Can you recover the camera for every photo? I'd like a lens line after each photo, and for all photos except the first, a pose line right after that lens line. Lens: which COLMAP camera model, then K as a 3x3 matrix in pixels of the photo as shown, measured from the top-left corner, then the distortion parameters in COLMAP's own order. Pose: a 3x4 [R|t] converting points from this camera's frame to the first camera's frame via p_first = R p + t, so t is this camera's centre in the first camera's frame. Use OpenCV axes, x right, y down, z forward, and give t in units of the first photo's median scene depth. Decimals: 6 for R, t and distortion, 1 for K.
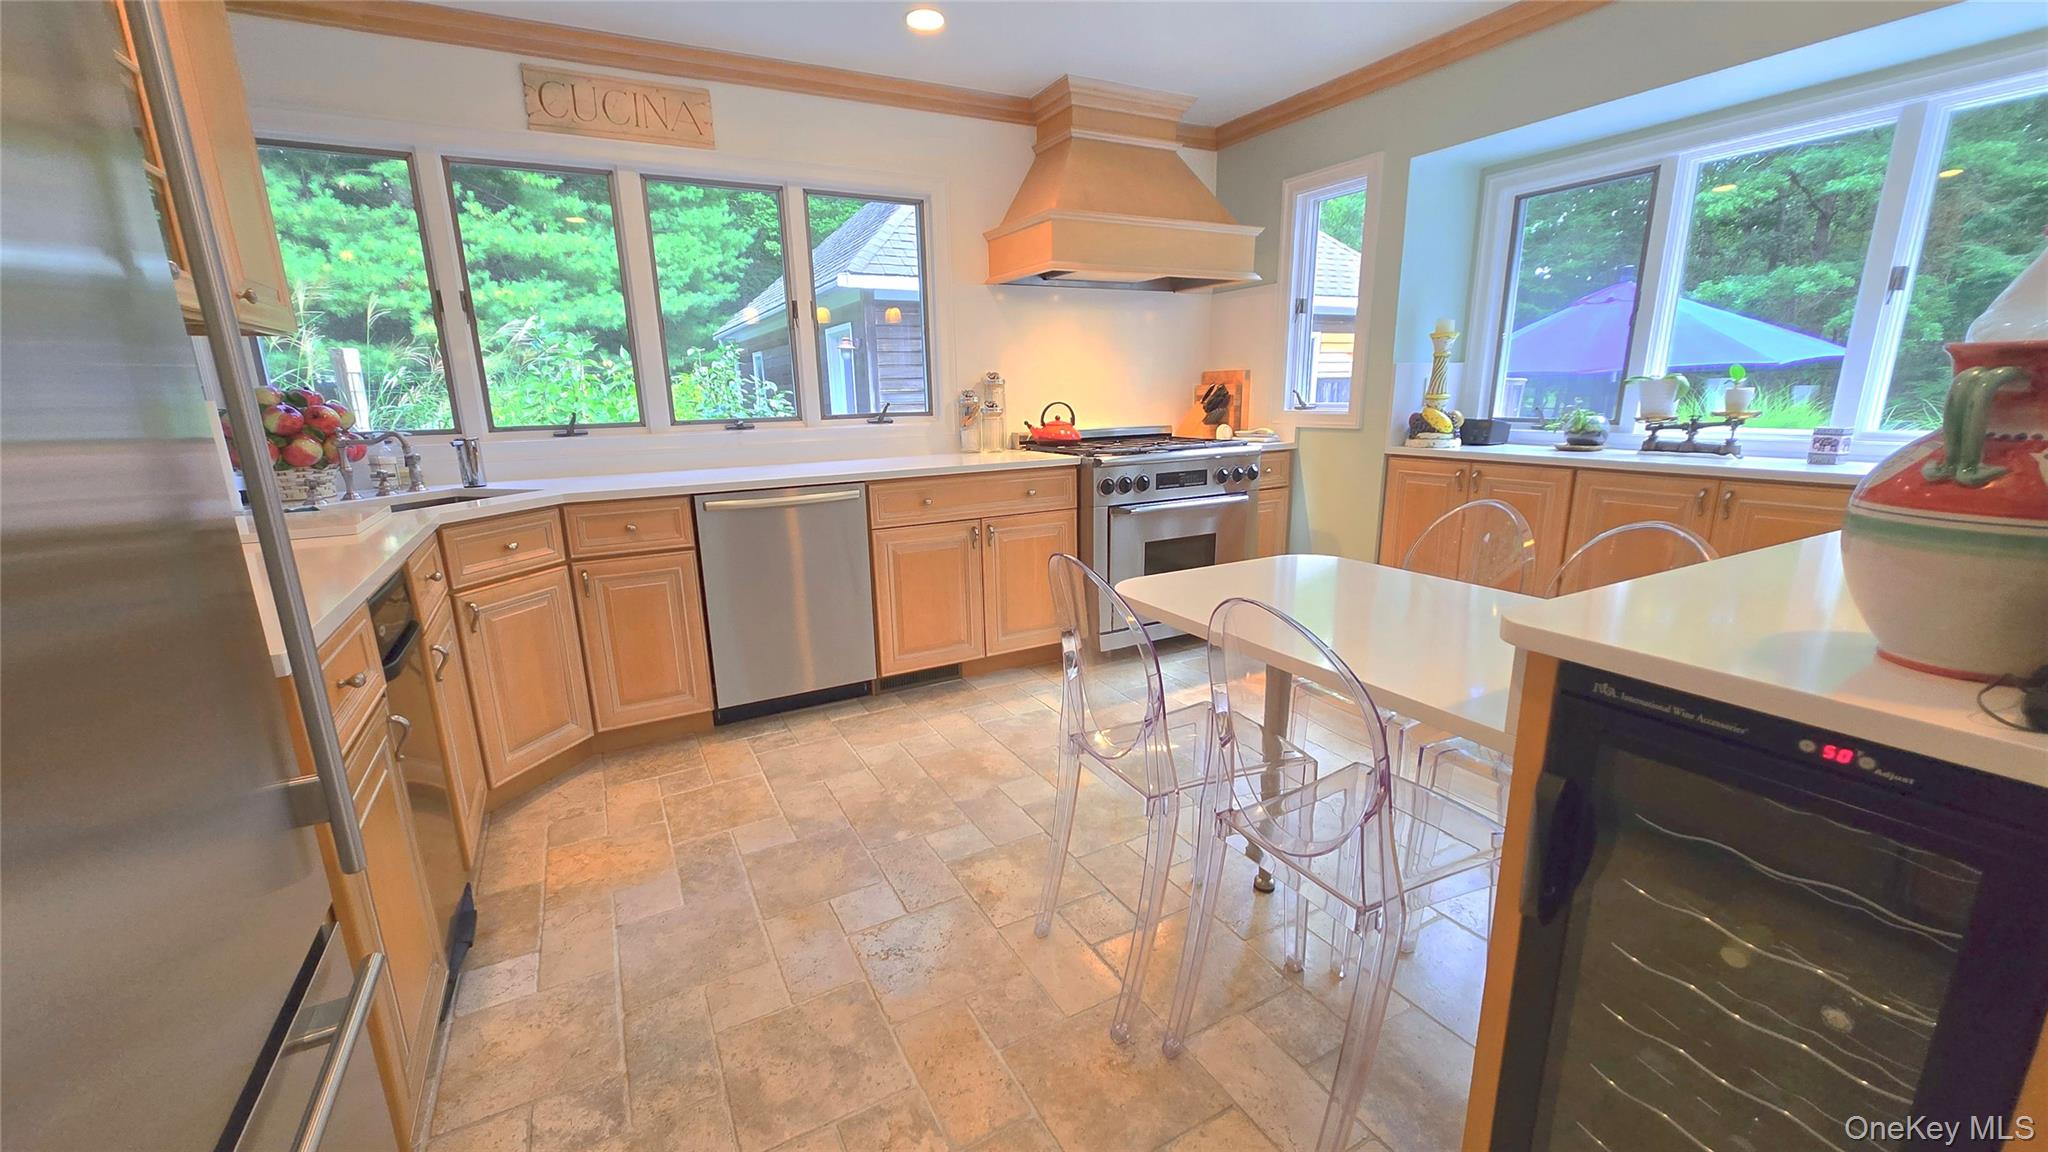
lens RADIAL K [[806.8, 0, 1016.5], [0, 806.8, 589.5], [0, 0, 1]] dist [0.001174, -0.000511]
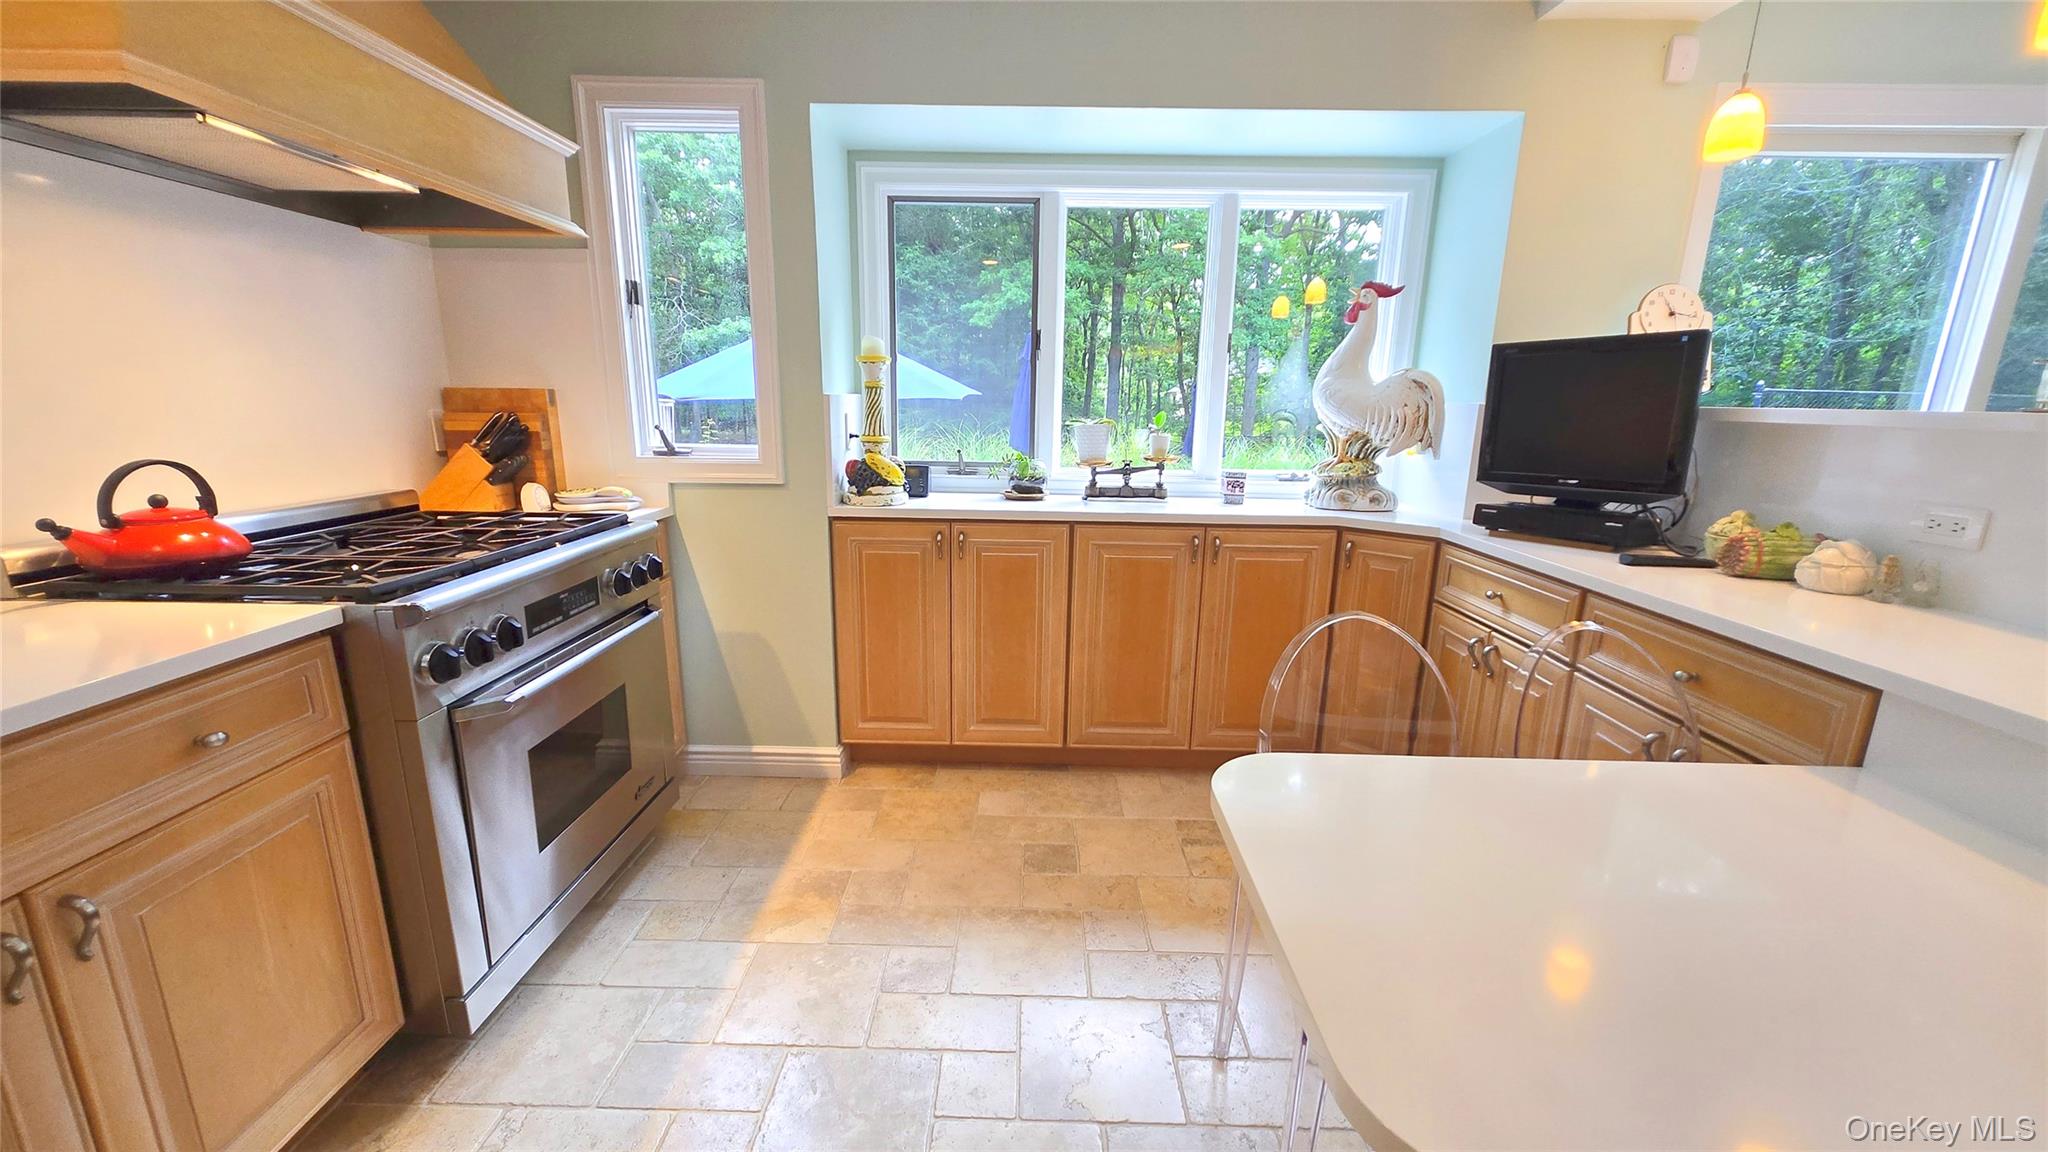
lens RADIAL K [[806.8, 0, 1016.5], [0, 806.8, 589.5], [0, 0, 1]] dist [0.001174, -0.000511]
pose [[0.486489, -0.173707, 0.856244, -0.094414], [0.185426, 0.978238, 0.093103, -0.146964], [-0.853783, 0.113477, 0.508111, 0.518630]]
